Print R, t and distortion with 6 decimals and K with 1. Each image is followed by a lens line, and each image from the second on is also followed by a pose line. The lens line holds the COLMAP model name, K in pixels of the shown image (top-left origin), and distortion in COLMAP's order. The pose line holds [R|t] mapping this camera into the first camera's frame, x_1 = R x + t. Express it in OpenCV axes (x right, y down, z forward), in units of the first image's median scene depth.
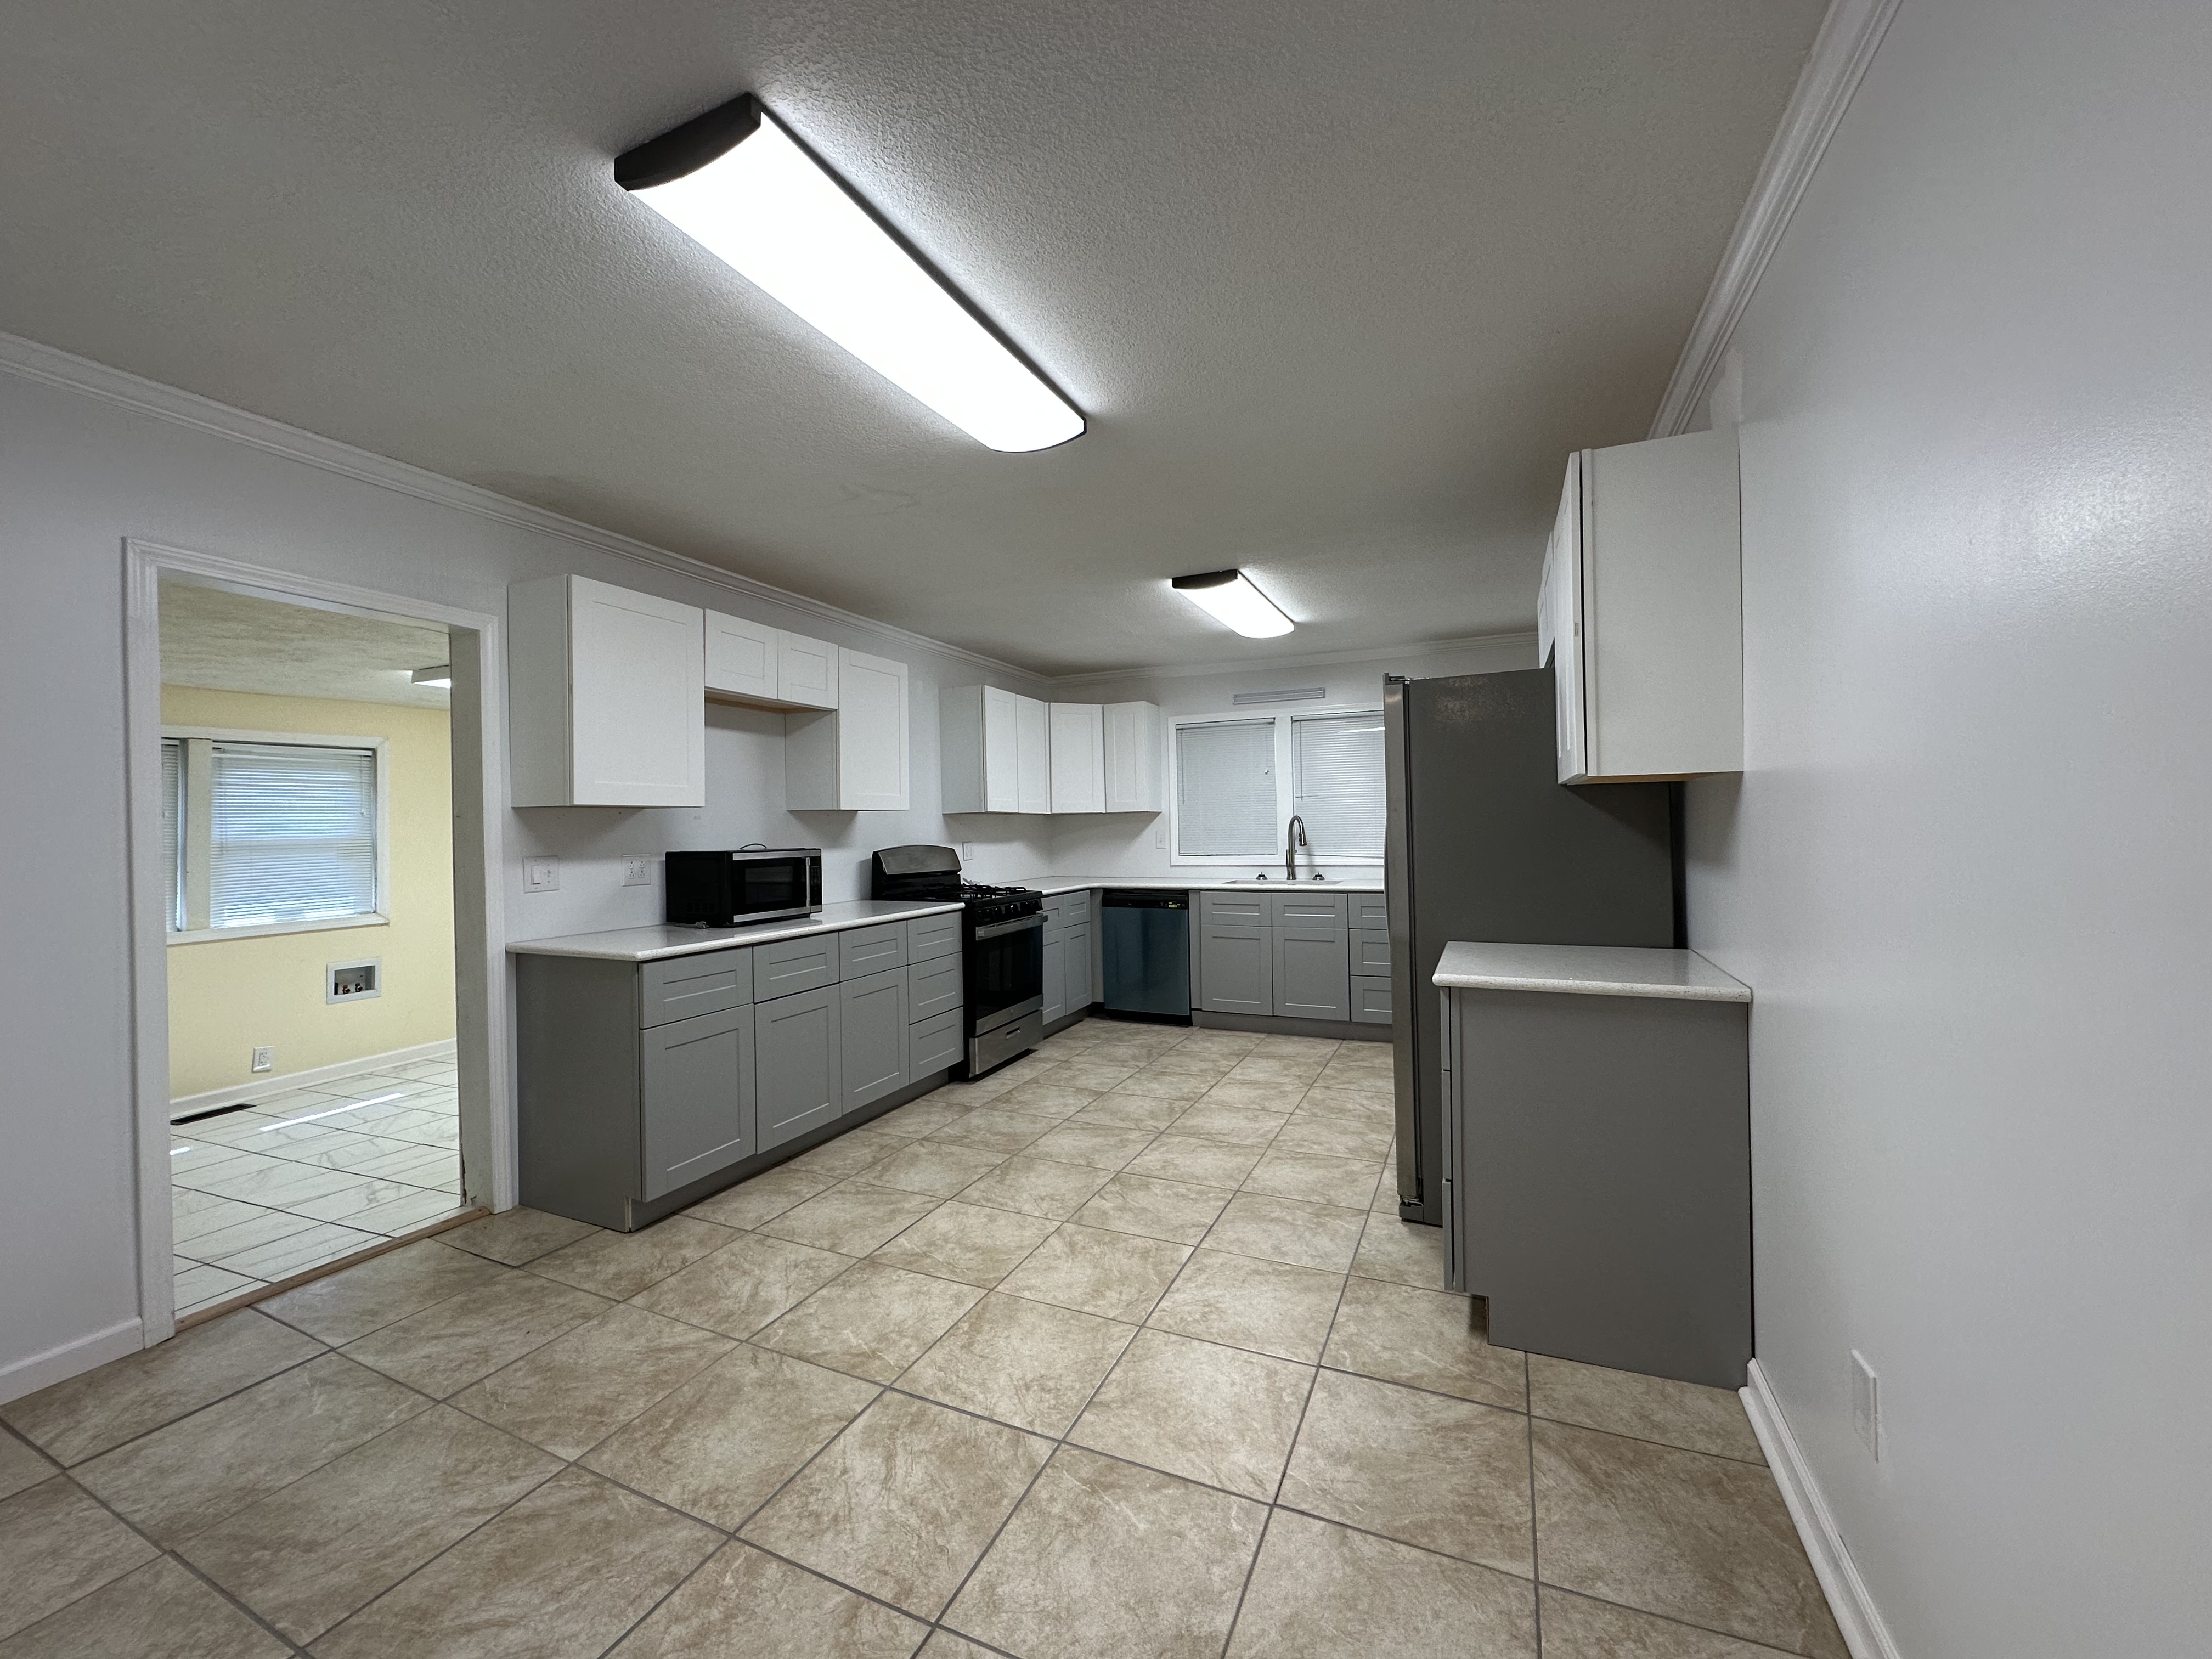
lens RADIAL K [[871.5, 0, 1106.0], [0, 871.5, 829.5], [0, 0, 1]] dist [-0.001329, 0.000088]
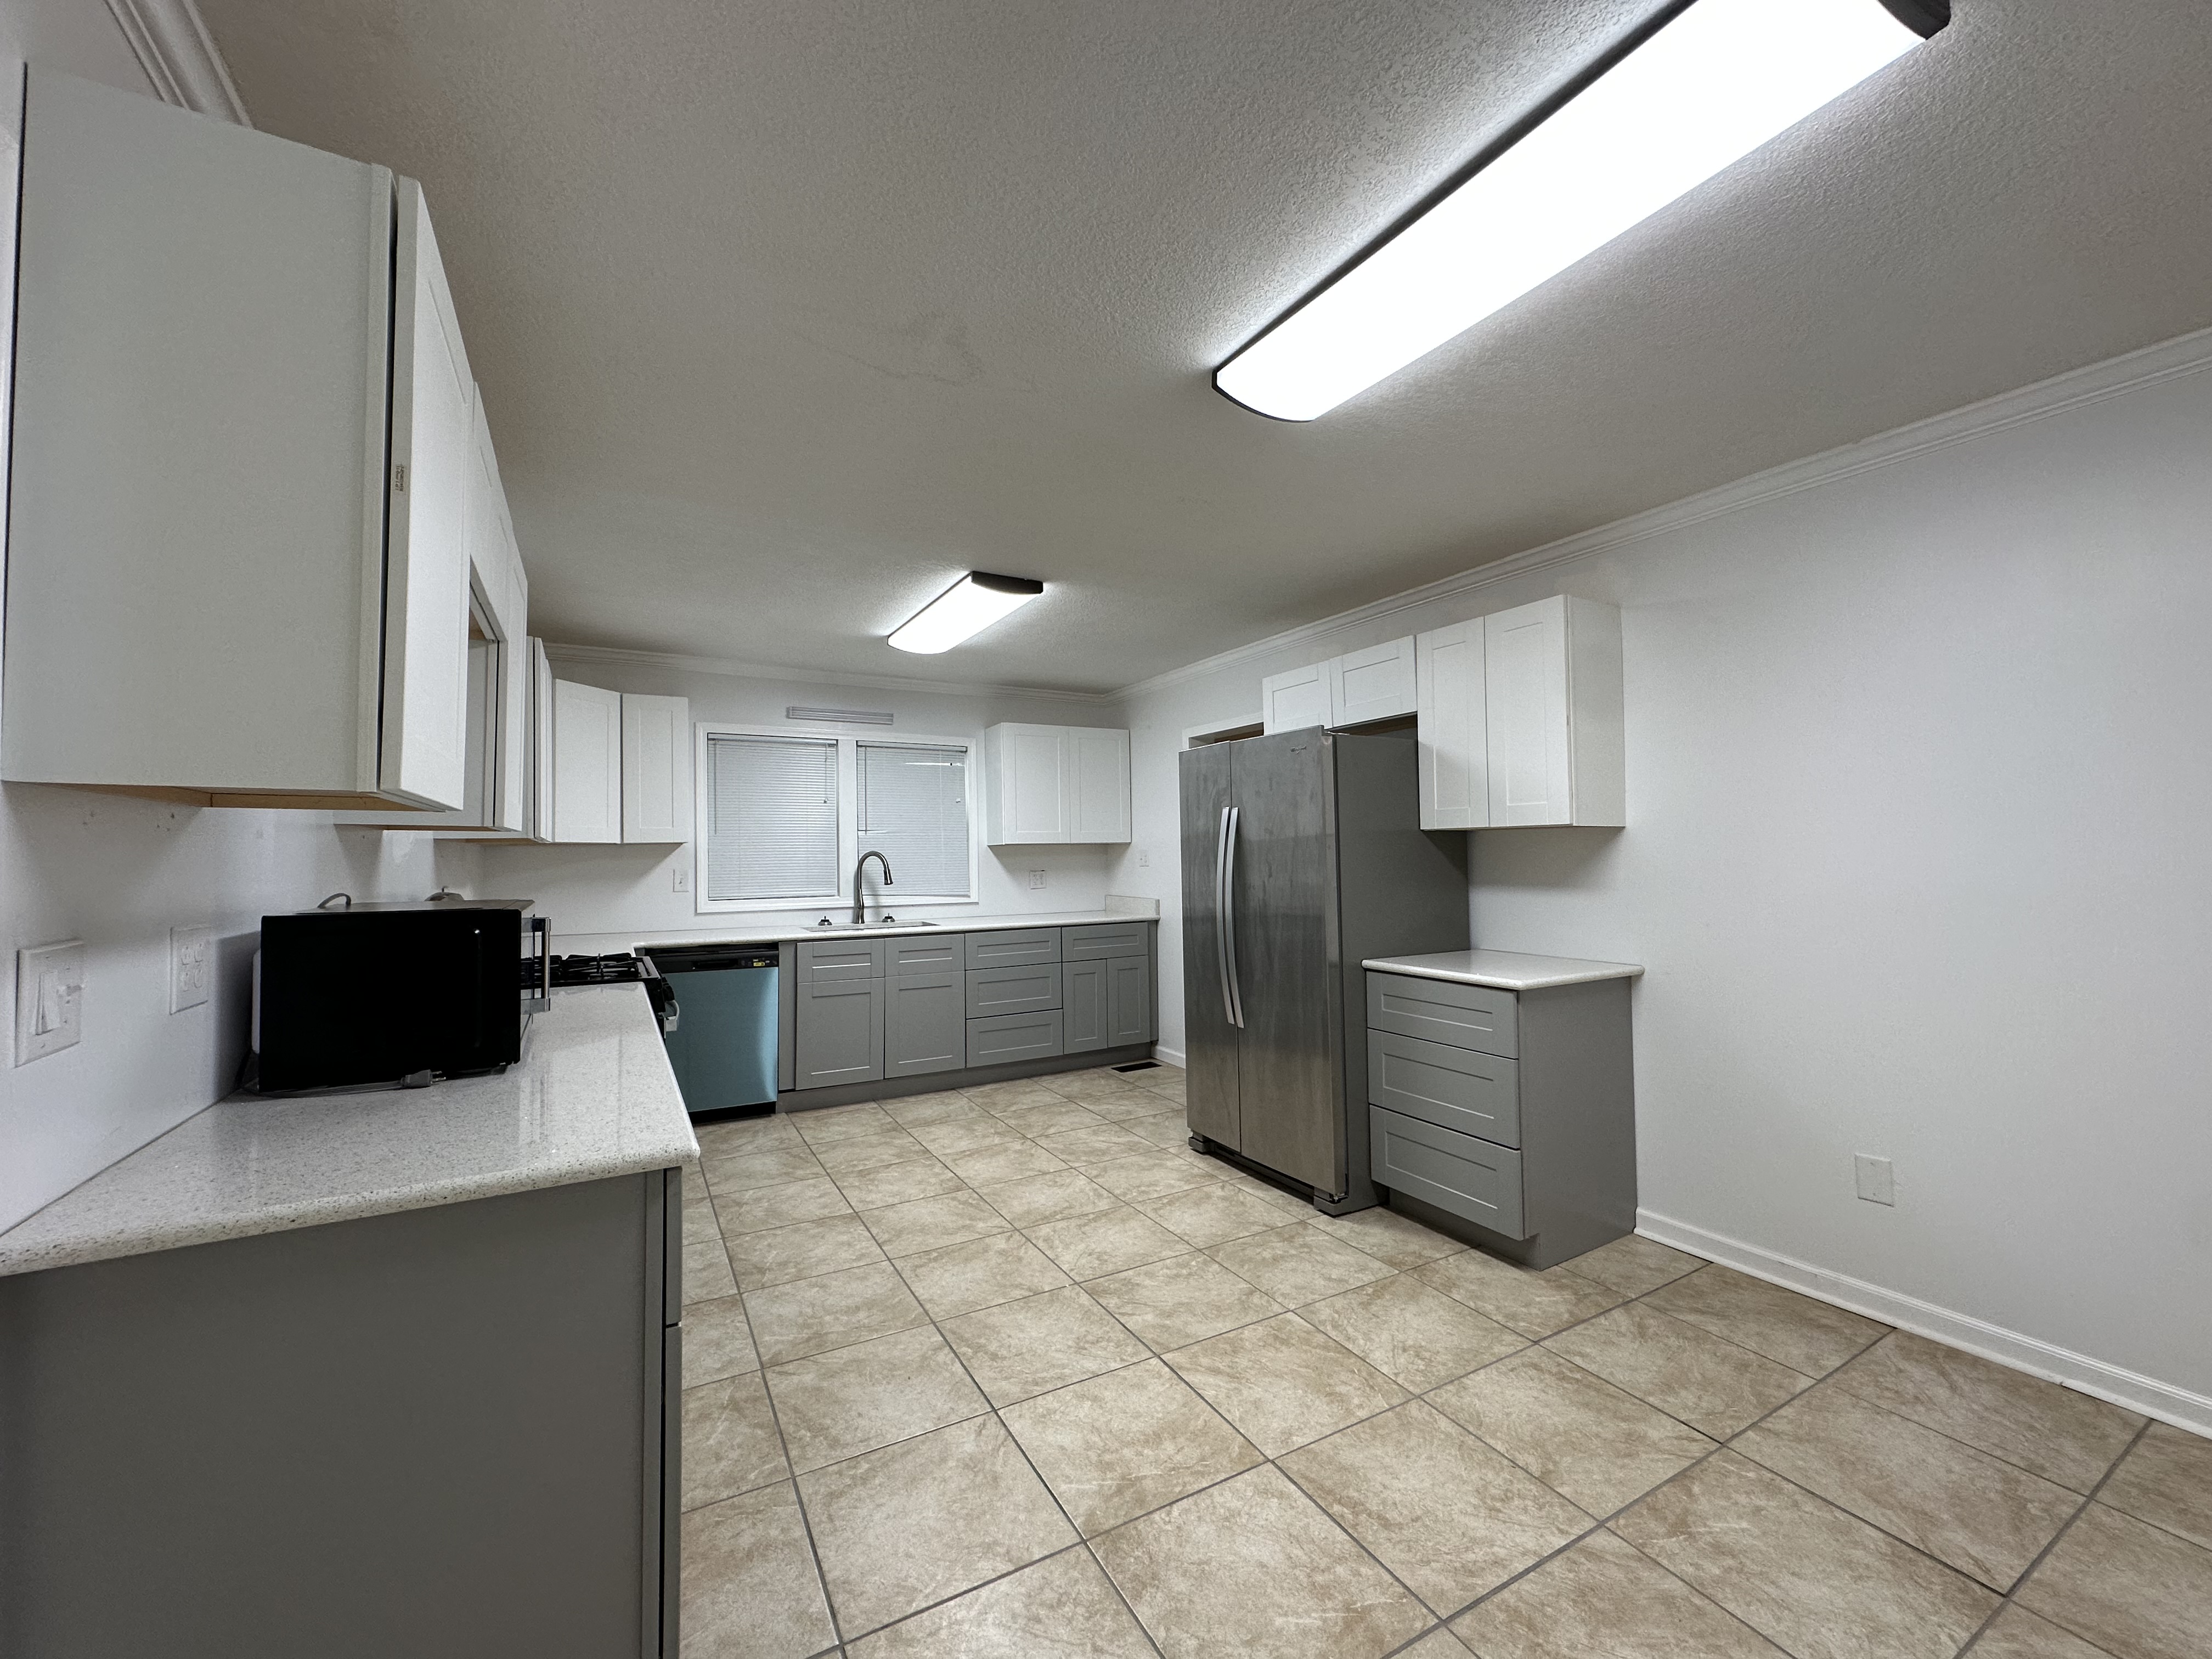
lens RADIAL K [[871.5, 0, 1106.0], [0, 871.5, 829.5], [0, 0, 1]] dist [-0.001329, 0.000088]
pose [[0.598584, 0.037142, 0.800198, -0.560295], [0.000307, 0.998914, -0.046595, 0.005115], [-0.801060, 0.028137, 0.597923, 0.420164]]
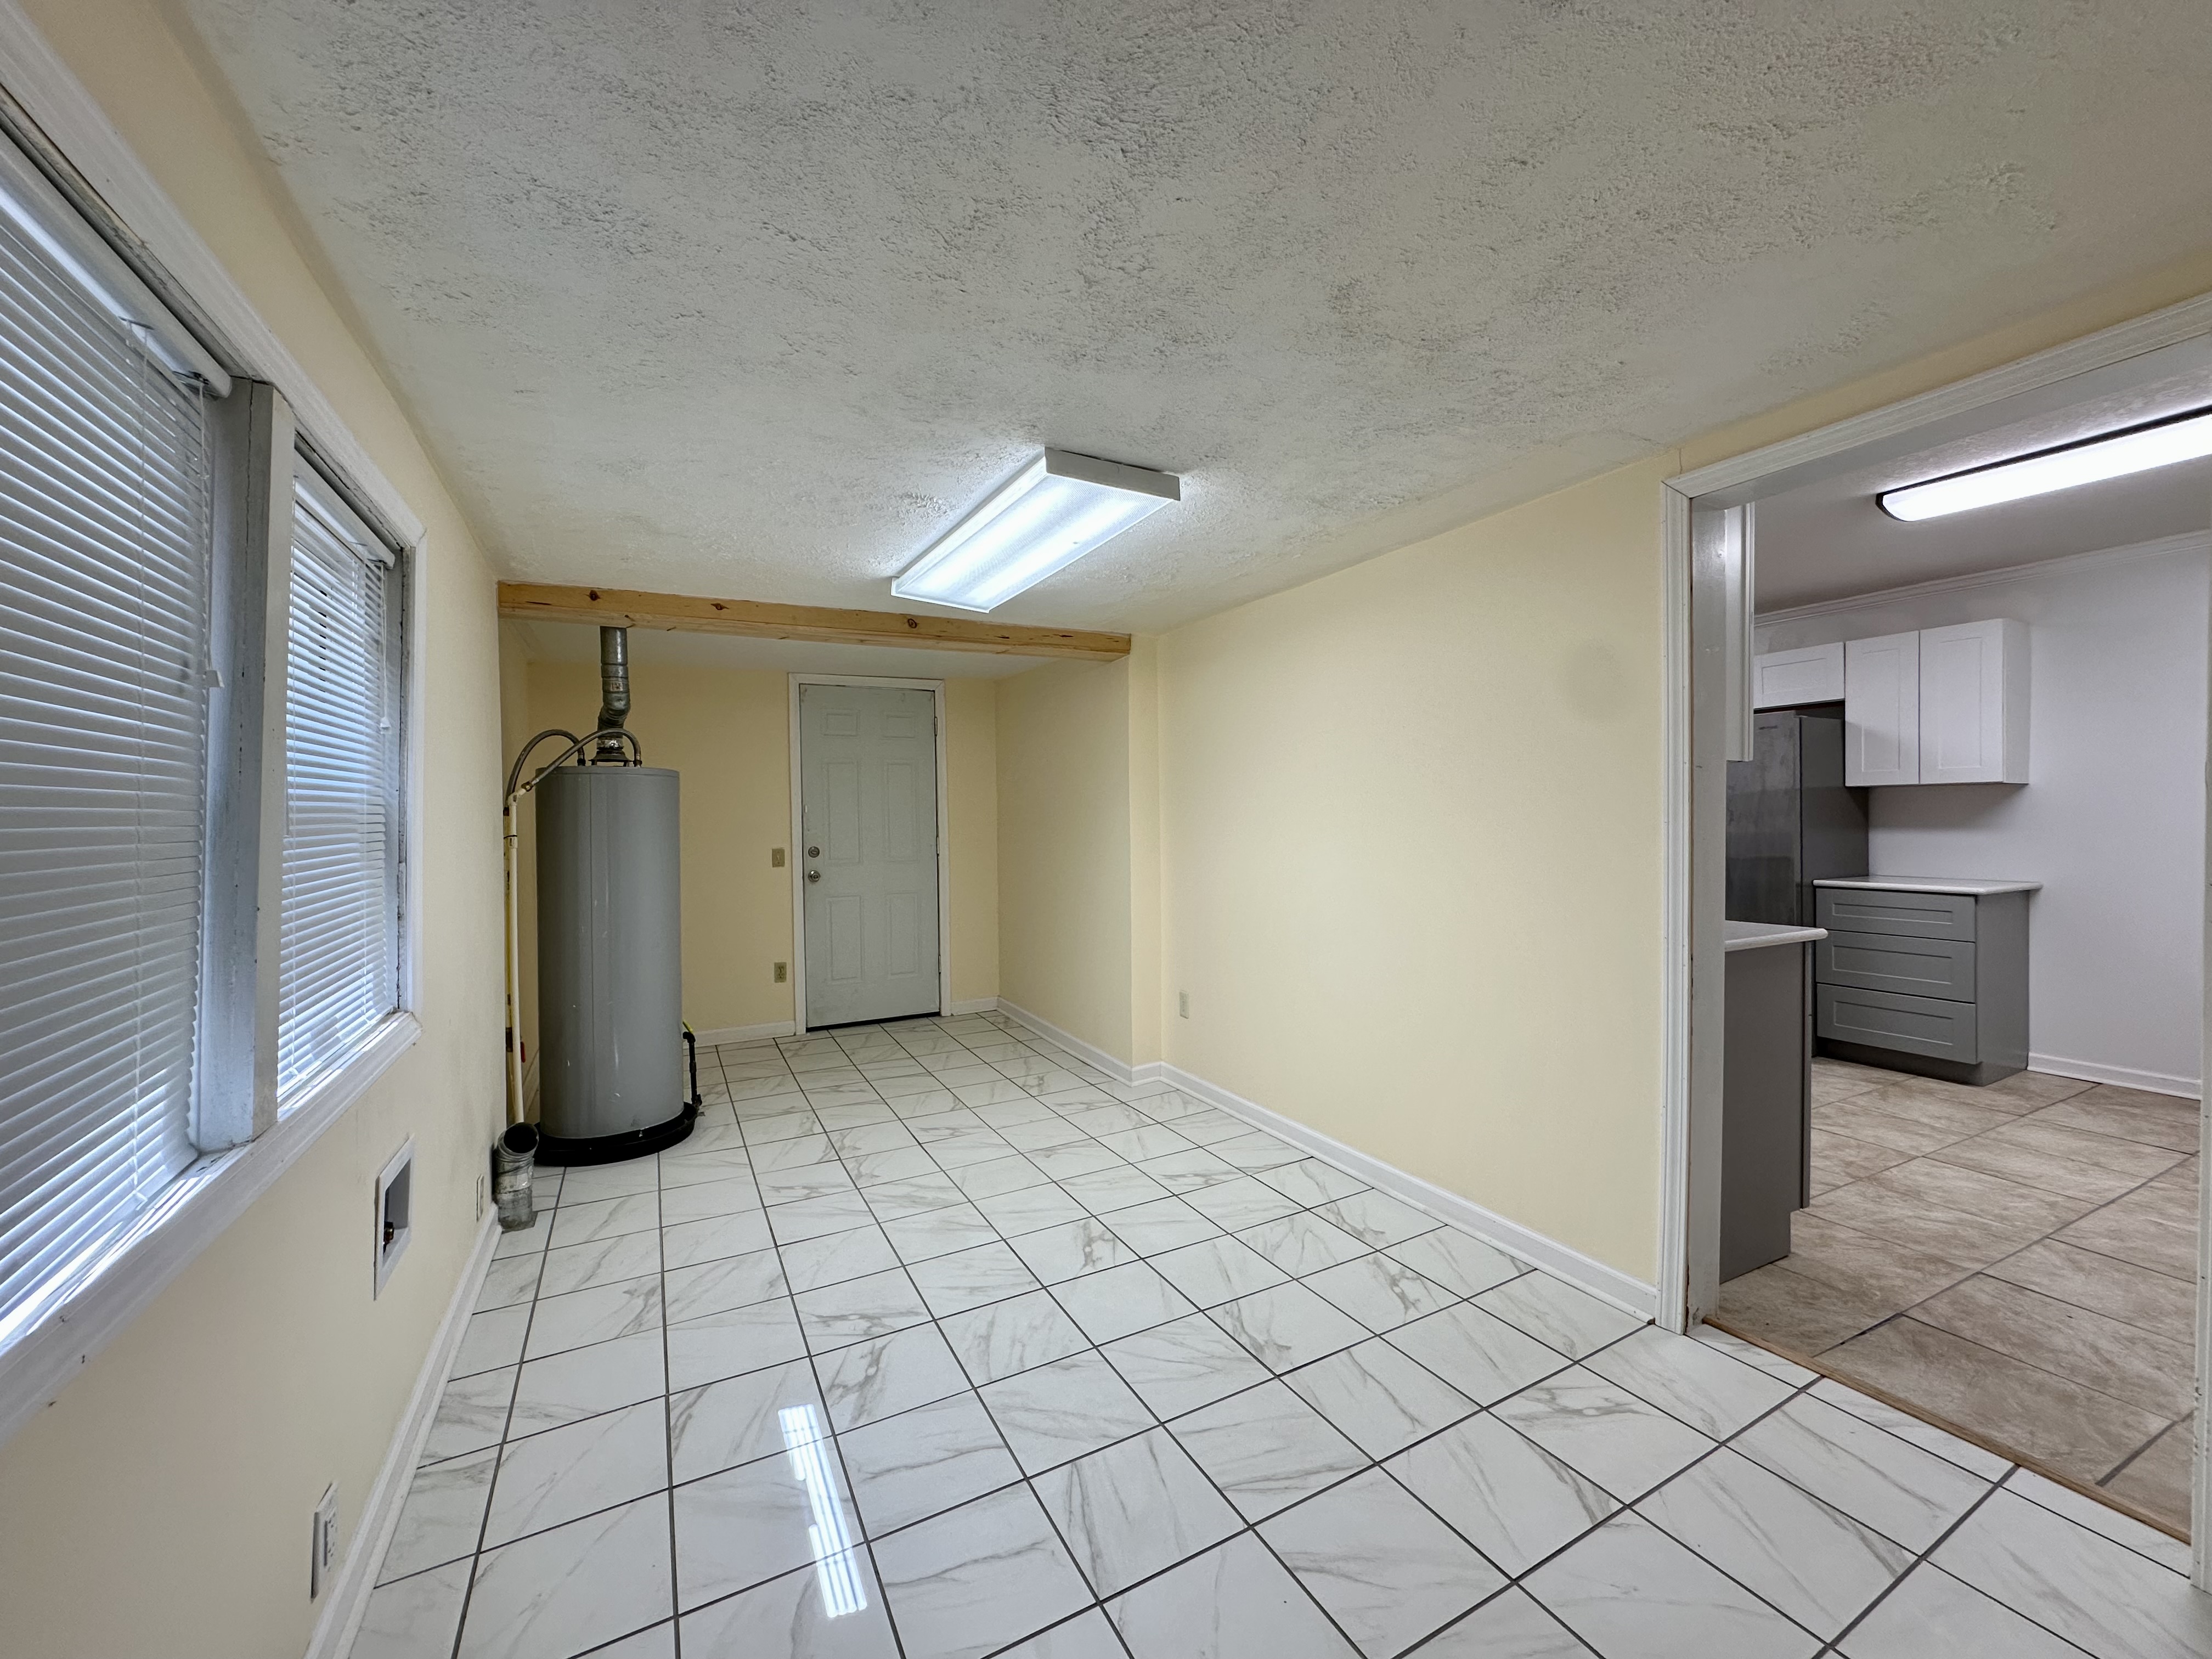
lens RADIAL K [[871.5, 0, 1106.0], [0, 871.5, 829.5], [0, 0, 1]] dist [-0.001329, 0.000088]
pose [[0.628851, 0.001611, 0.777524, -1.254799], [-0.000153, 0.999998, -0.001948, 0.027372], [-0.777526, 0.001106, 0.628850, 0.739733]]
